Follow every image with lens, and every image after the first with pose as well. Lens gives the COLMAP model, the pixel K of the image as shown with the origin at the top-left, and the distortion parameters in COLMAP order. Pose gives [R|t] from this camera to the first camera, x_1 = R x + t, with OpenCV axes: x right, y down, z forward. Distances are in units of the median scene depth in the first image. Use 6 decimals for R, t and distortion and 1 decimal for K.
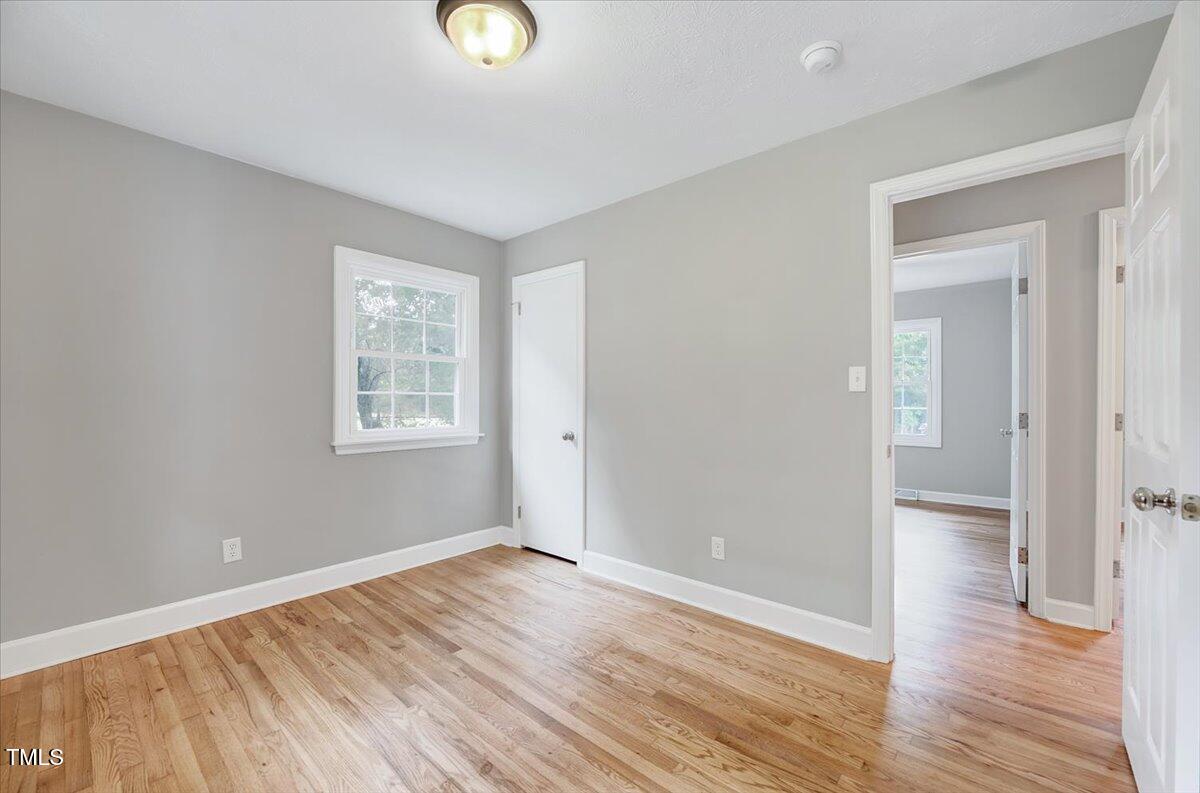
lens RADIAL K [[481.8, 0, 601.9], [0, 481.8, 401.2], [0, 0, 1]] dist [-0.002591, 0.000121]
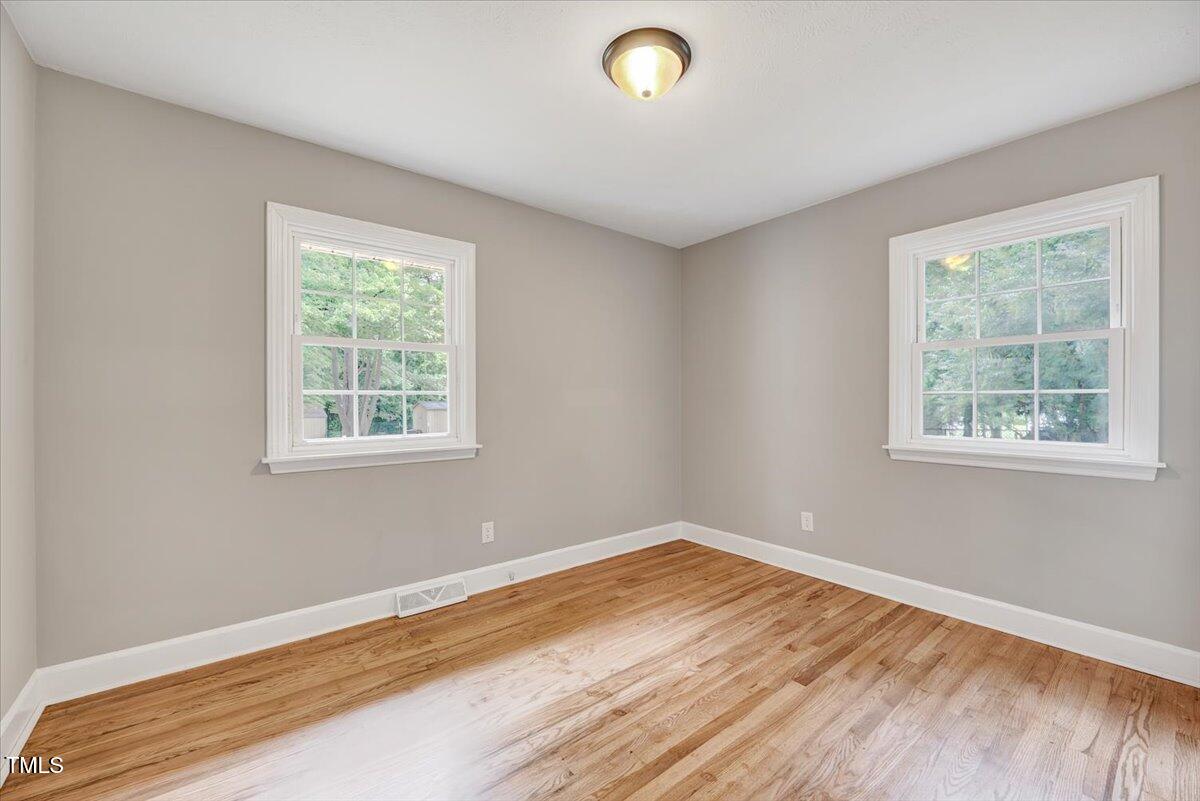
lens RADIAL K [[479.1, 0, 601.7], [0, 479.1, 400.1], [0, 0, 1]] dist [-0.002739, -0.000225]
pose [[-0.165525, -0.003946, -0.986198, 0.582463], [-0.001052, 0.999992, -0.003824, -0.001374], [0.986205, 0.000405, -0.165528, 0.719610]]
